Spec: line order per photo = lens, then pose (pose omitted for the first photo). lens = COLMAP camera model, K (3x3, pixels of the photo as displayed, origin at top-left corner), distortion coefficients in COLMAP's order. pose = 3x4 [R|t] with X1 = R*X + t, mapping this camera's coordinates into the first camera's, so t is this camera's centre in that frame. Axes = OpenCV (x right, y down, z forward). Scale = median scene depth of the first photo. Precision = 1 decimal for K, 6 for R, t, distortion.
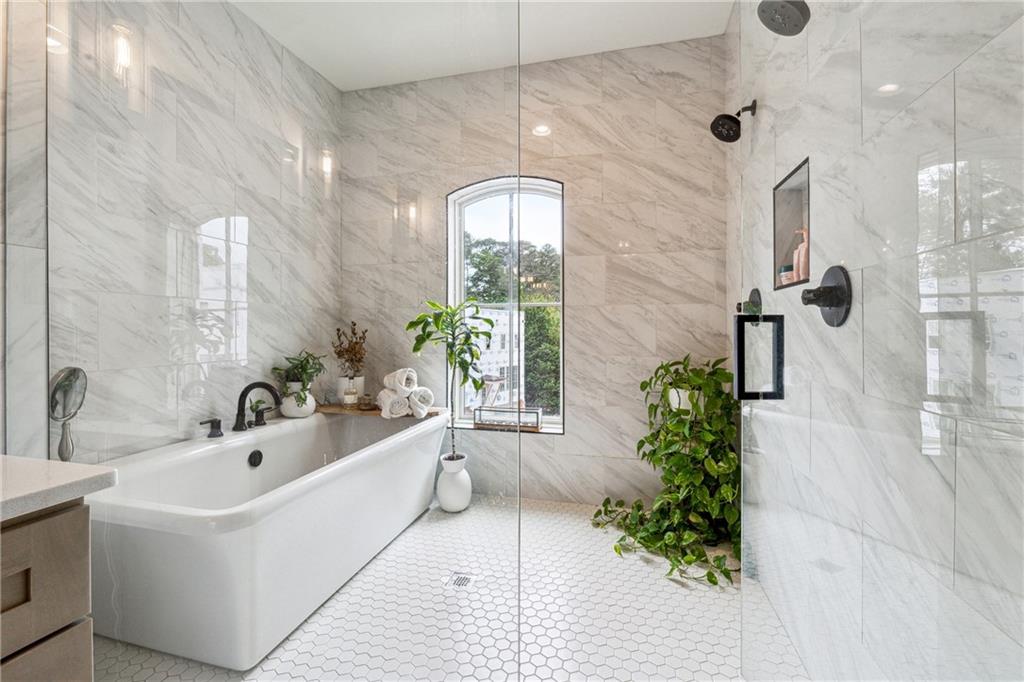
lens RADIAL K [[433.7, 0, 513.6], [0, 433.7, 334.3], [0, 0, 1]] dist [-0.006767, 0.000080]
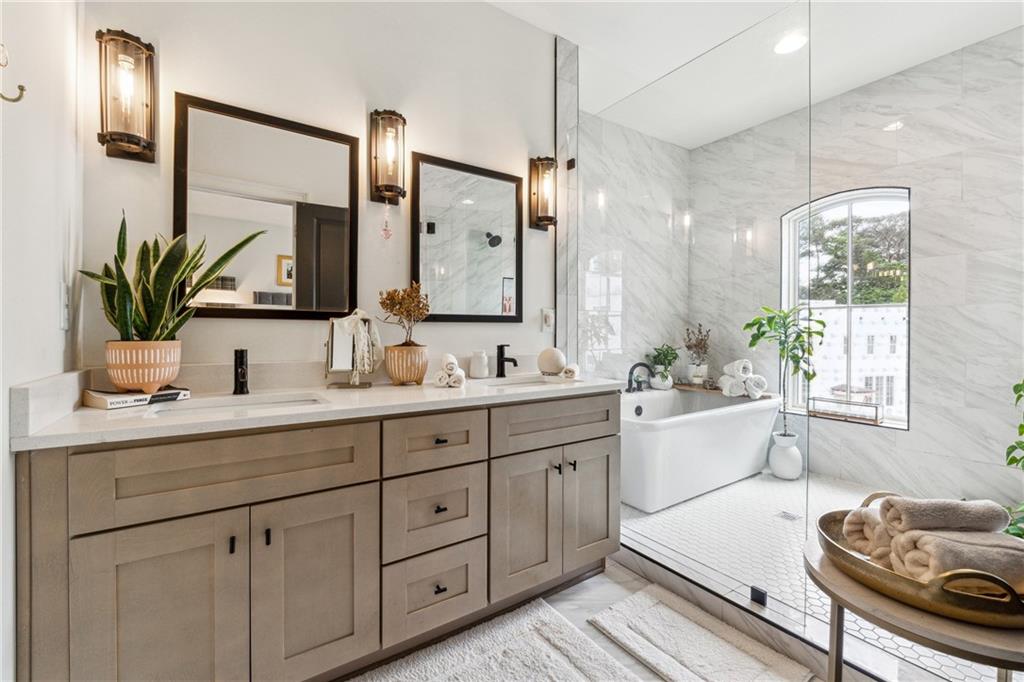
lens RADIAL K [[433.7, 0, 513.6], [0, 433.7, 334.3], [0, 0, 1]] dist [-0.006767, 0.000080]
pose [[0.751245, 0.007486, -0.659981, 0.086195], [-0.007065, 0.999970, 0.003301, 0.003965], [0.659986, 0.002183, 0.751275, -0.406835]]
